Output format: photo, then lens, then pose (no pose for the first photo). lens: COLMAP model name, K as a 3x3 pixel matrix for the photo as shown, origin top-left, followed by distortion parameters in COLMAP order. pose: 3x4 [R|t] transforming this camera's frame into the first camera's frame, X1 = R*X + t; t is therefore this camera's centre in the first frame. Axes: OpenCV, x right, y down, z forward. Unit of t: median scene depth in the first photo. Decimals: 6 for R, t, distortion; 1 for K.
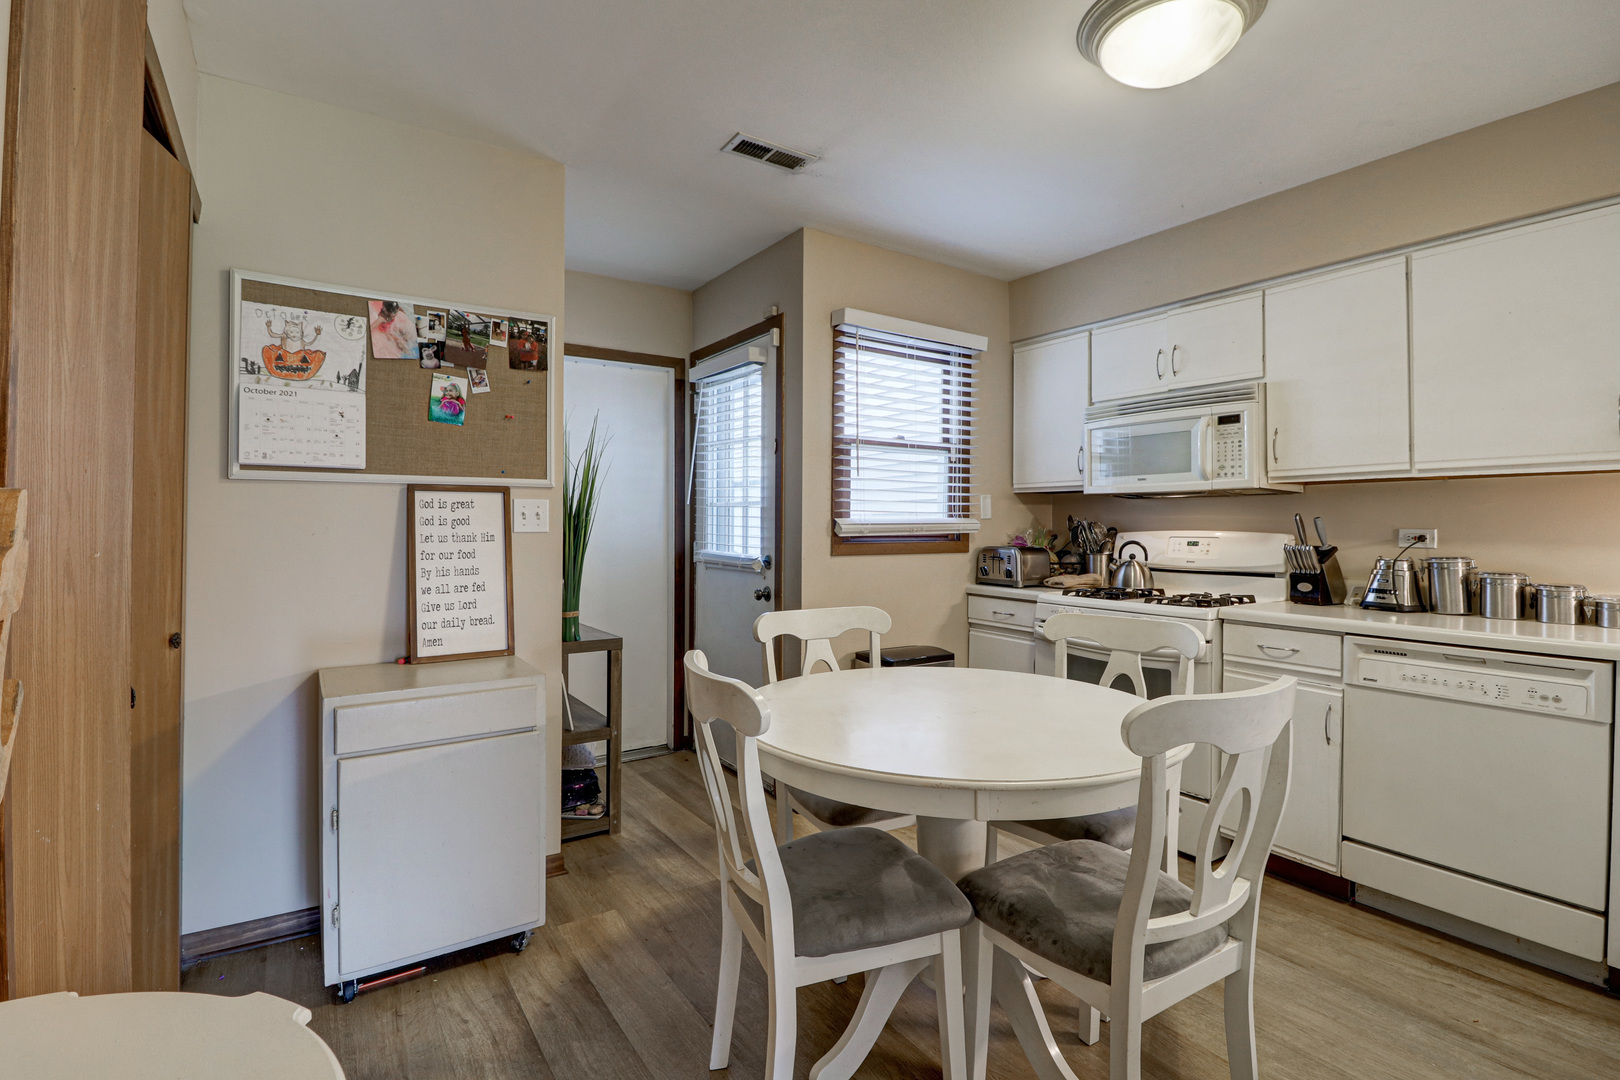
lens RADIAL K [[758.3, 0, 820.6], [0, 758.3, 526.3], [0, 0, 1]] dist [-0.005718, -0.001432]
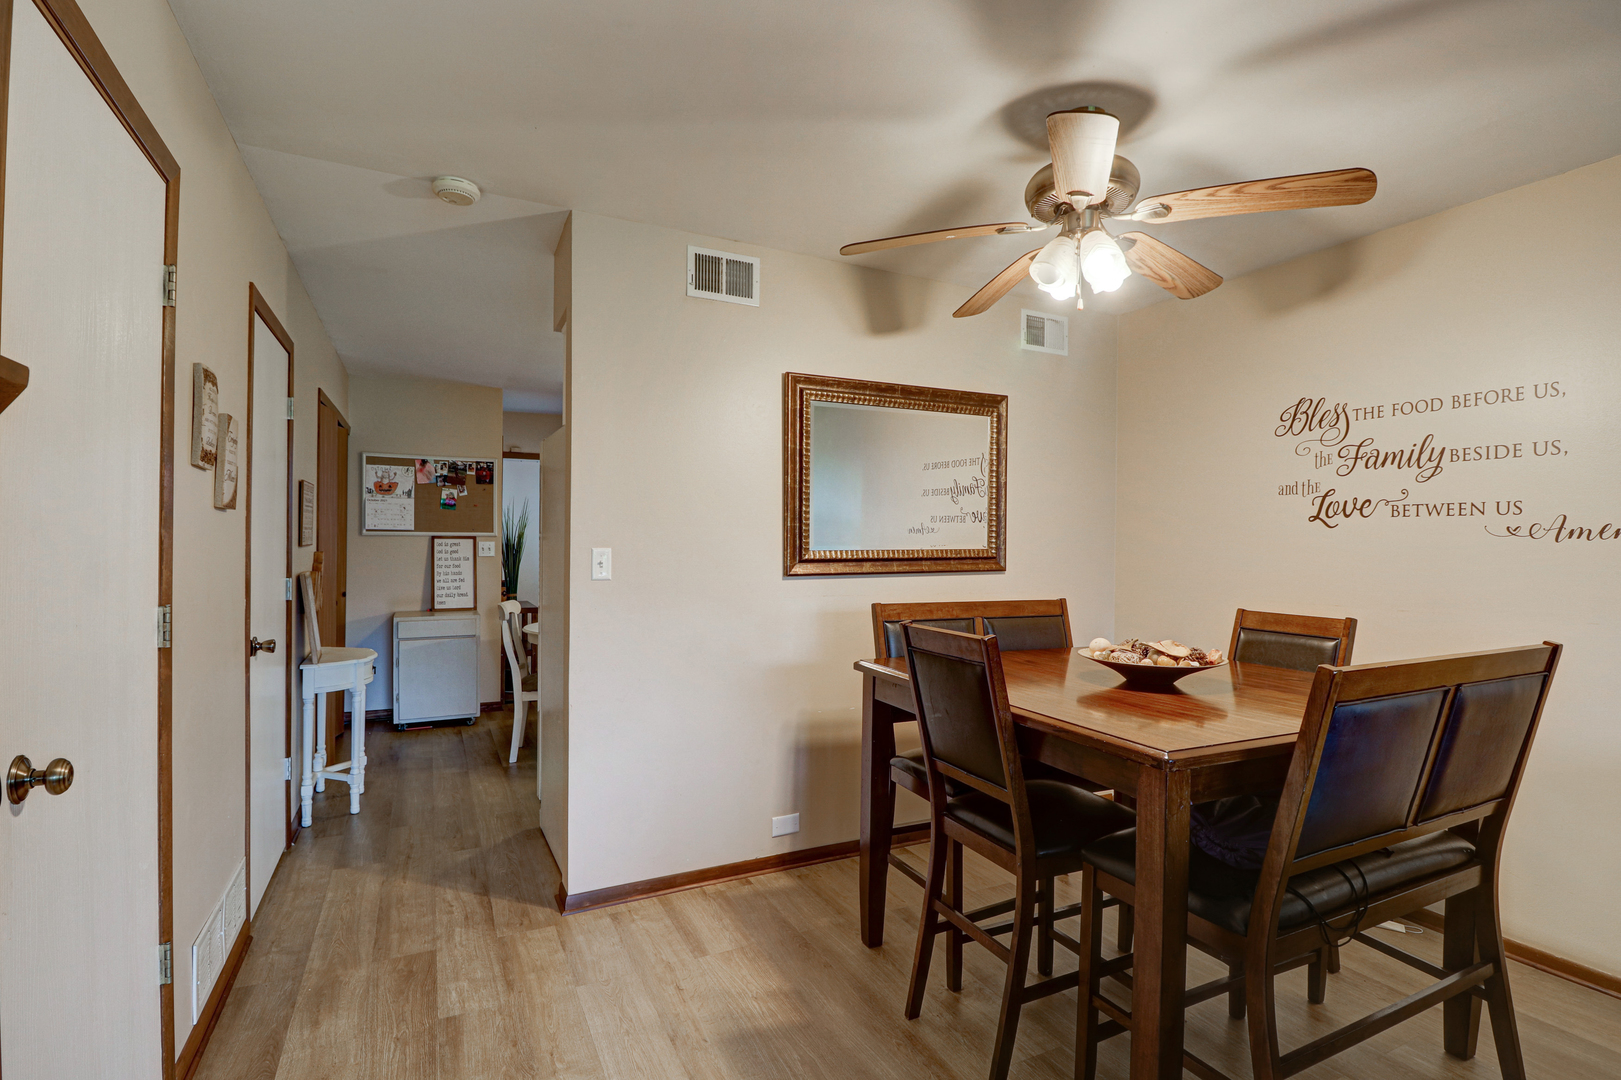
lens RADIAL K [[758.8, 0, 826.4], [0, 758.8, 546.3], [0, 0, 1]] dist [-0.005718, -0.001432]
pose [[0.992888, -0.002343, -0.119028, 0.959456], [0.002166, 0.999996, -0.001617, -0.017143], [0.119031, 0.001347, 0.992890, -1.201370]]
